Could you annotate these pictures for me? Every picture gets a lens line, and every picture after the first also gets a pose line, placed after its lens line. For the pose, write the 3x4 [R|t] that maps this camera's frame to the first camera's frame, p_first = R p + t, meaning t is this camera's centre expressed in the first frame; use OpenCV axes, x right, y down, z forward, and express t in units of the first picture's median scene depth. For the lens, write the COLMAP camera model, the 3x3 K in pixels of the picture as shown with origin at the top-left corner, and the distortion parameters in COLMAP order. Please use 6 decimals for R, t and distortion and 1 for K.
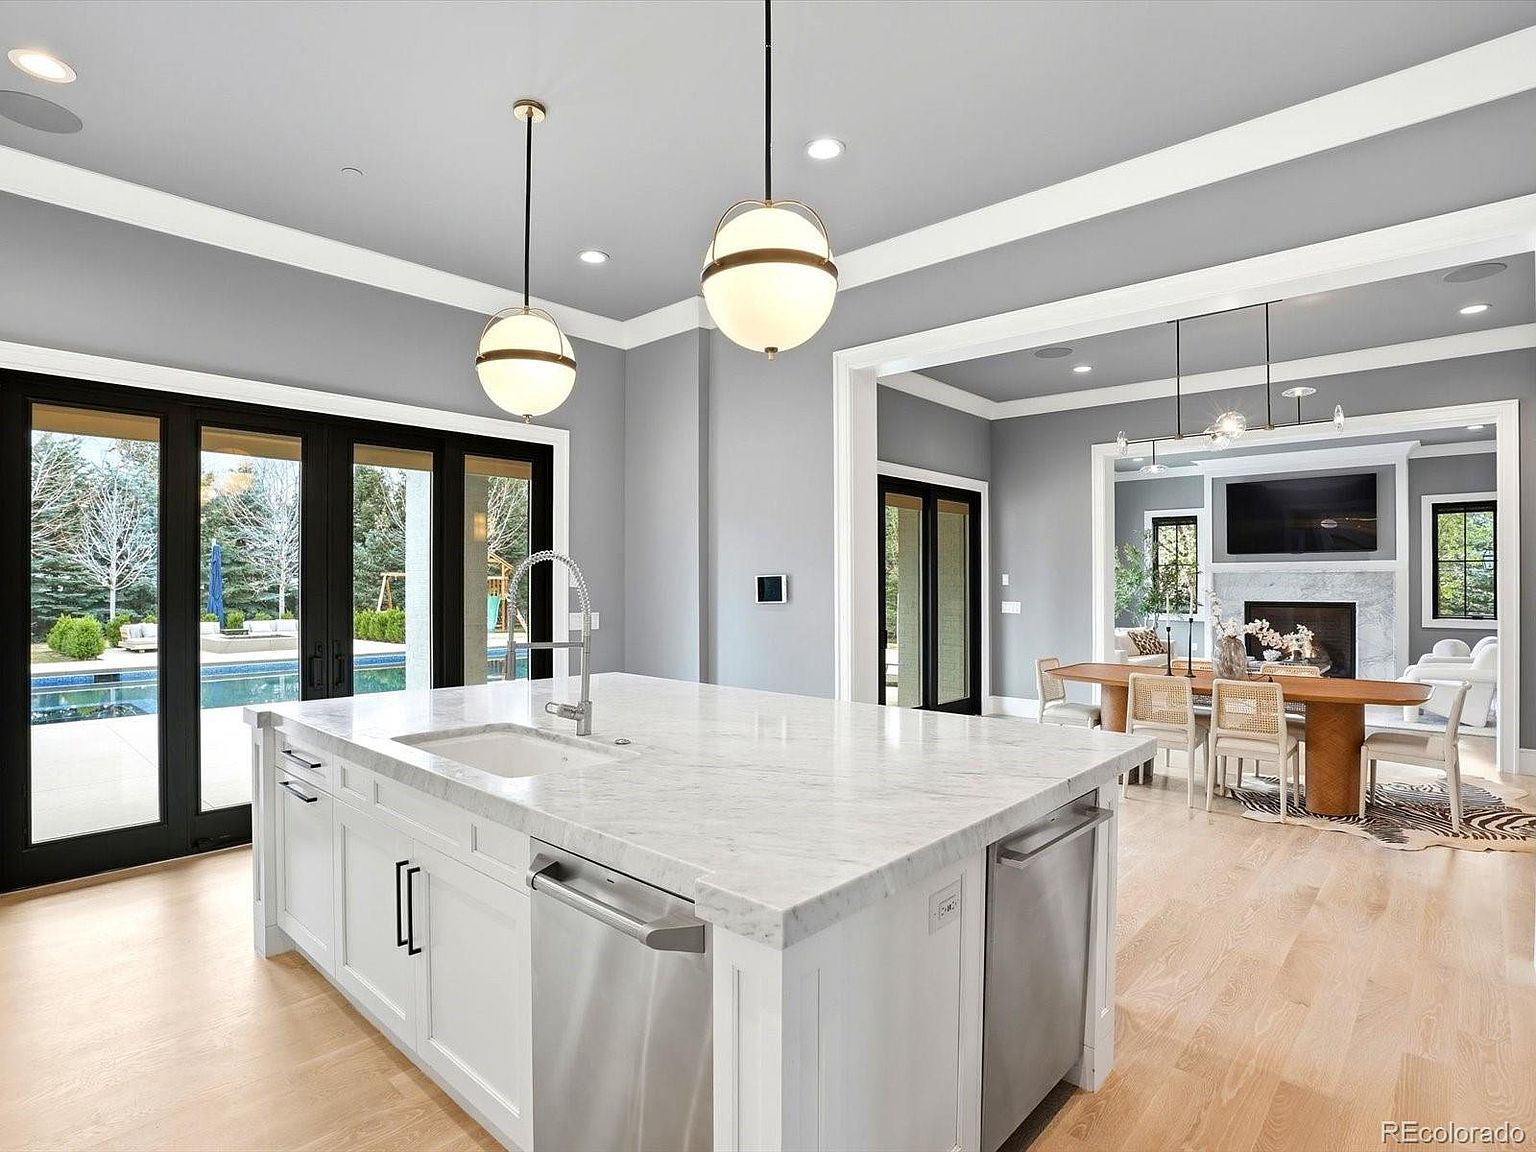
lens RADIAL K [[807.4, 0, 769.7], [0, 807.4, 580.7], [0, 0, 1]] dist [-0.031126, 0.002249]
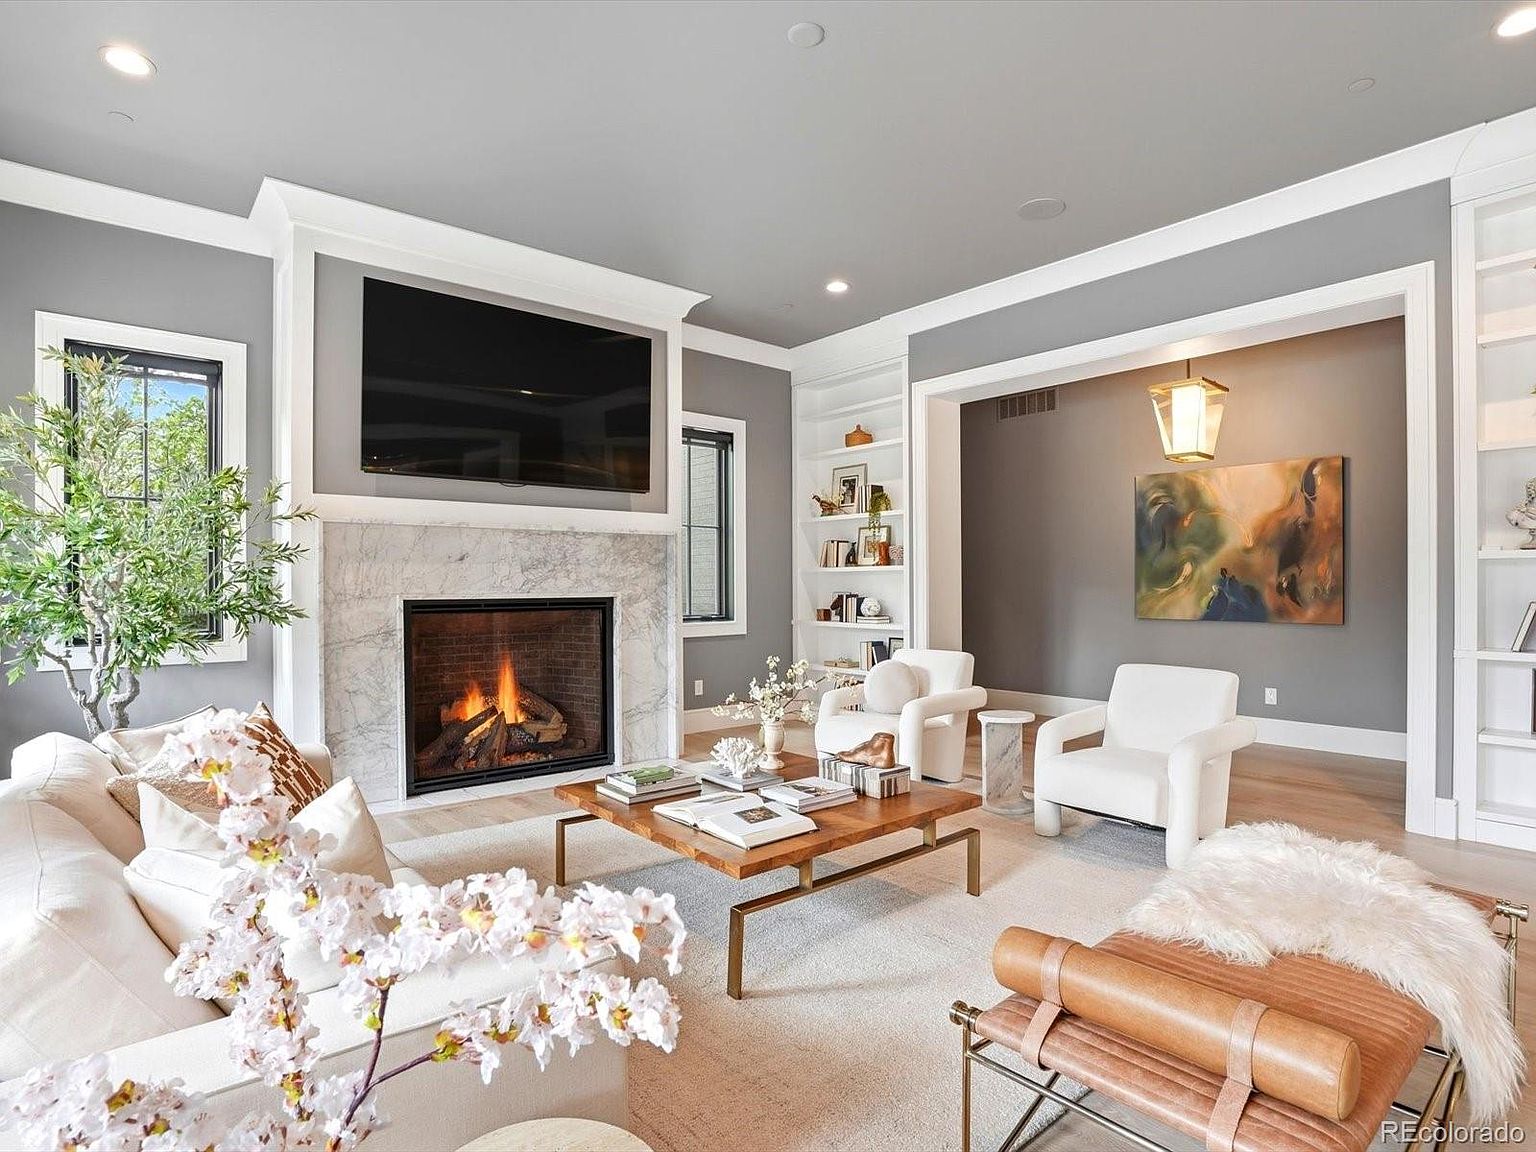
lens RADIAL K [[795.8, 0, 773.1], [0, 795.8, 572.3], [0, 0, 1]] dist [-0.055980, 0.000896]
pose [[0.145086, 0.013301, 0.989330, 0.274310], [0.002832, 0.999900, -0.013859, 0.019515], [-0.989415, 0.004812, 0.145033, 0.834121]]
